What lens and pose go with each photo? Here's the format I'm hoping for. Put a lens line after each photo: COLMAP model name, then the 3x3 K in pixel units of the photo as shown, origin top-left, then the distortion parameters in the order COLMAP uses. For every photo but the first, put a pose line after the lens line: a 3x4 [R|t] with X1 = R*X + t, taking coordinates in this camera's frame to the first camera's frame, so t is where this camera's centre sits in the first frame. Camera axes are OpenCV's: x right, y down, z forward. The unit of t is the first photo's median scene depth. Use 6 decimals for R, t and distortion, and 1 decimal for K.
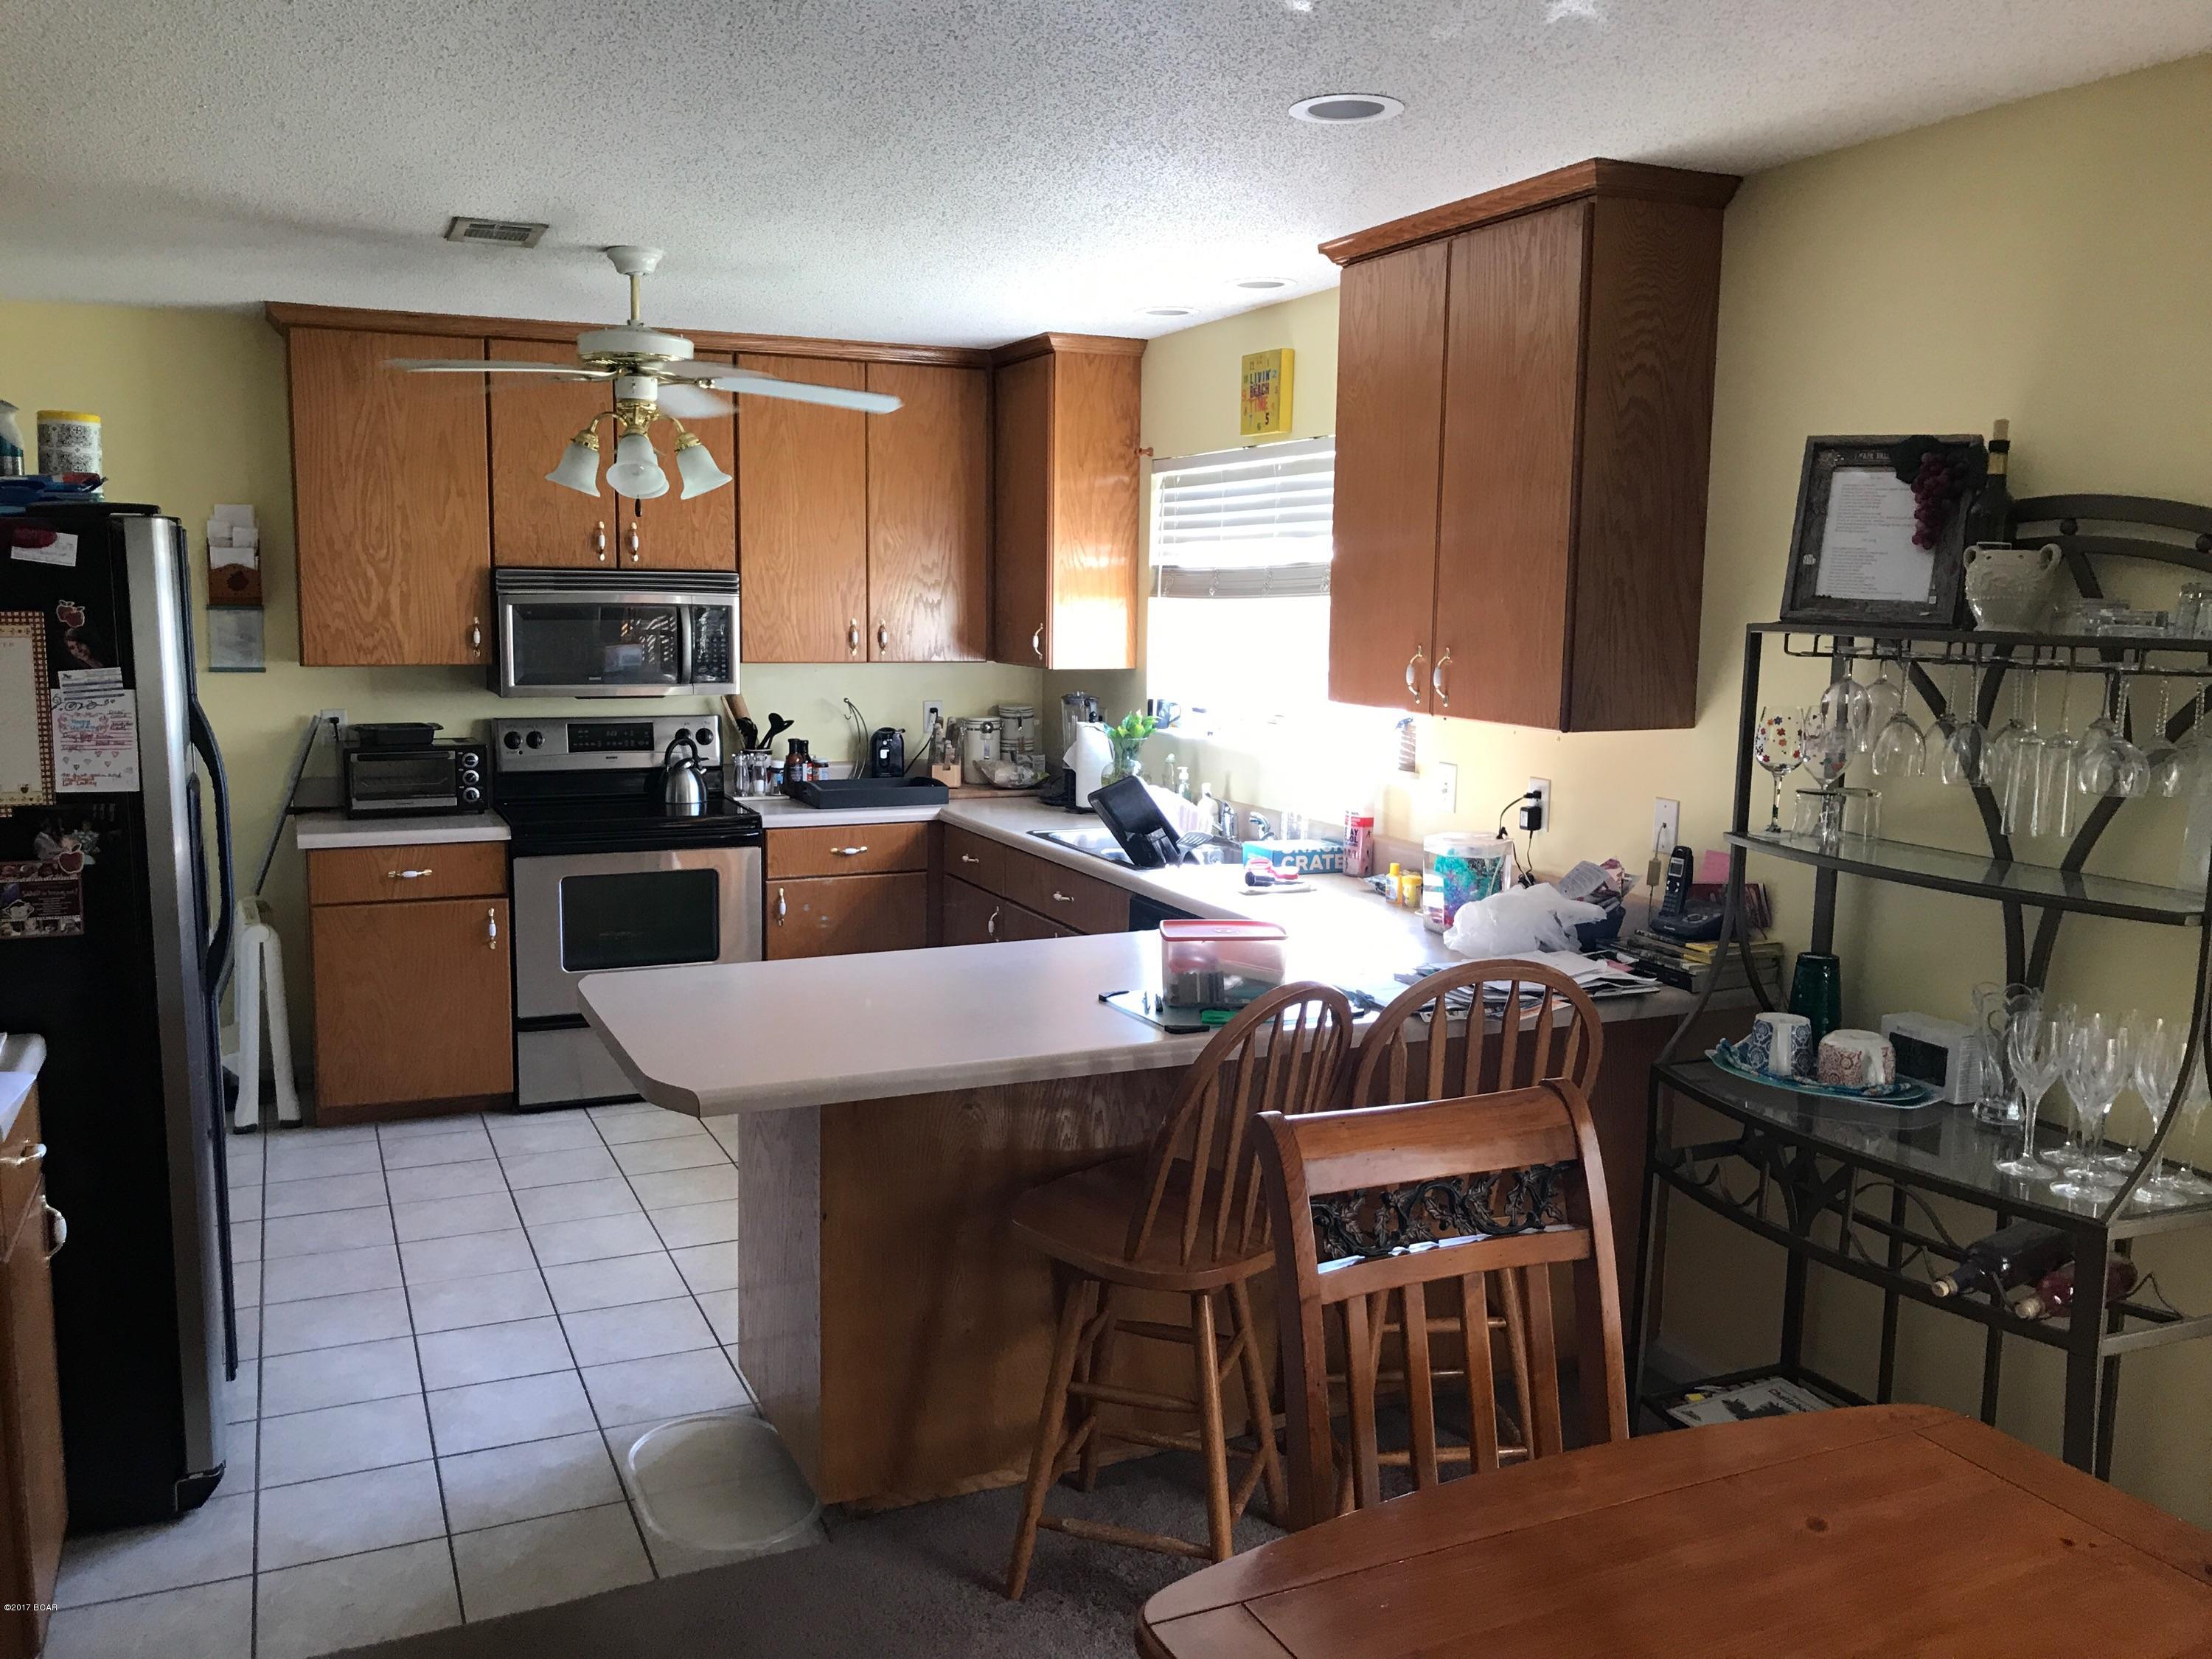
lens RADIAL K [[1831.8, 0, 1105.6], [0, 1831.8, 830.0], [0, 0, 1]] dist [-0.001695, -0.001501]
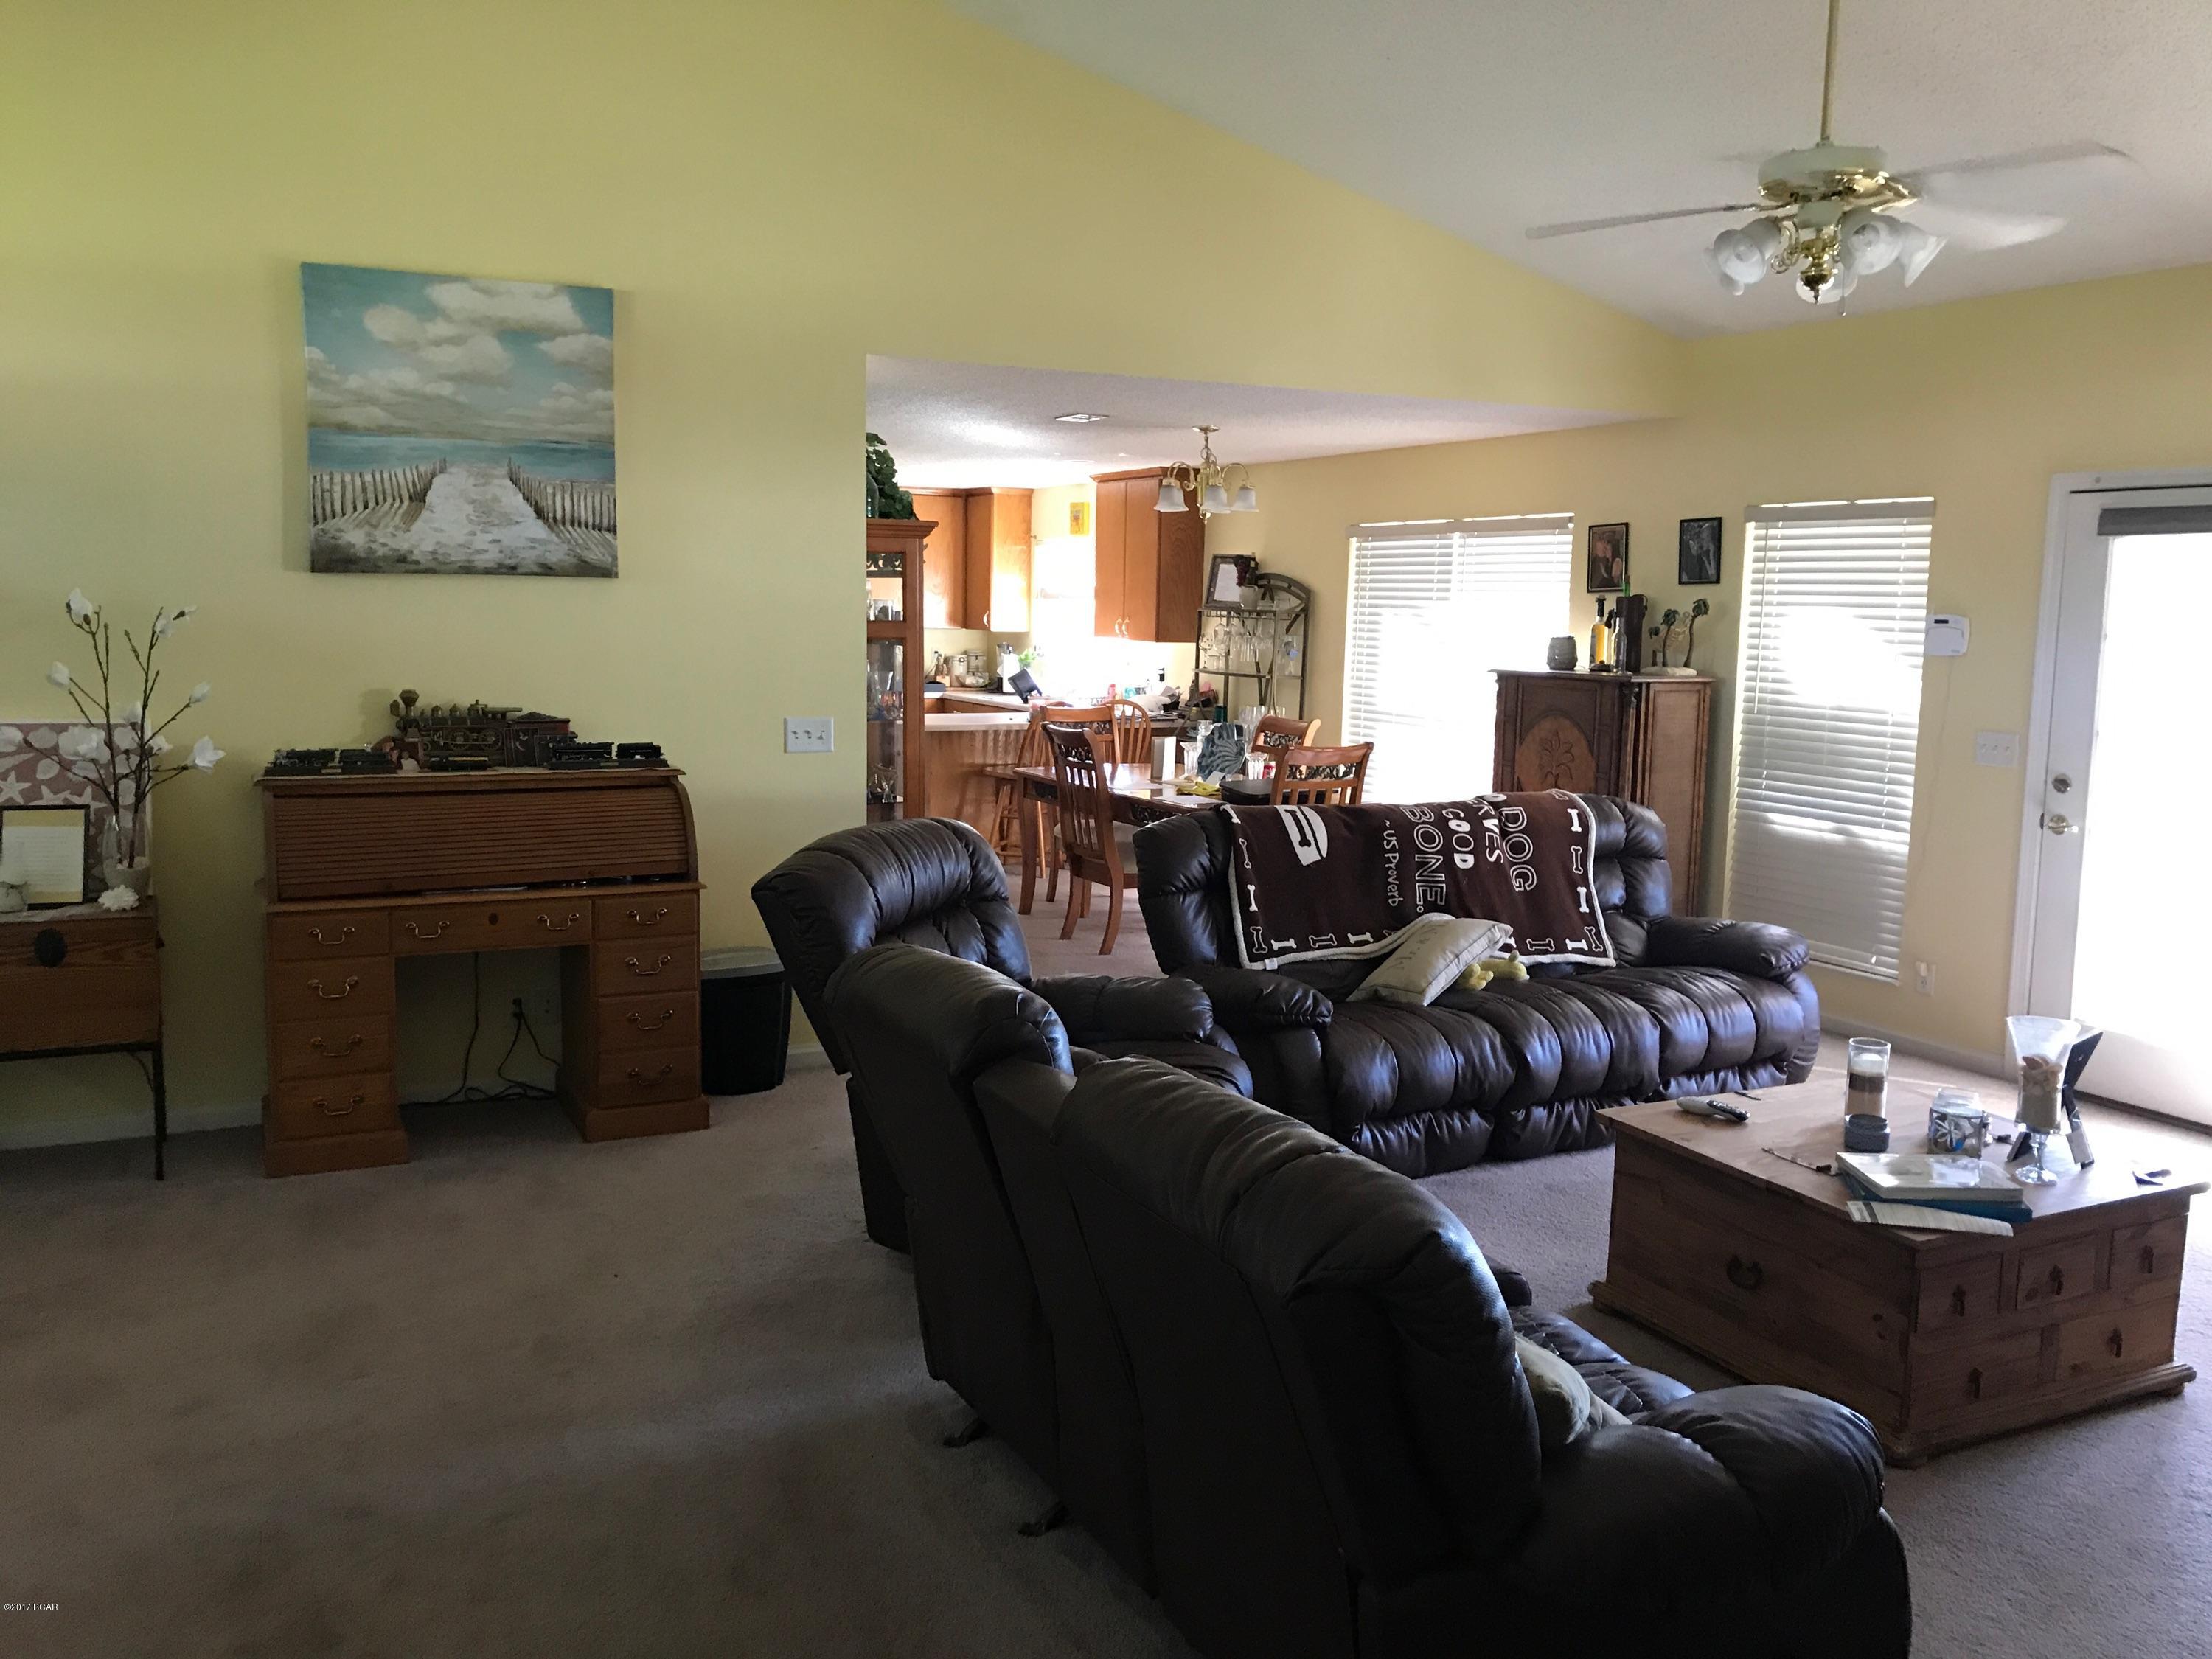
lens RADIAL K [[1831.8, 0, 1103.8], [0, 1831.8, 832.5], [0, 0, 1]] dist [-0.001695, -0.001501]
pose [[0.999278, 0.004394, 0.037730, 0.028535], [-0.004222, 0.999980, -0.004642, 0.200356], [-0.037750, 0.004479, 0.999277, -1.489191]]
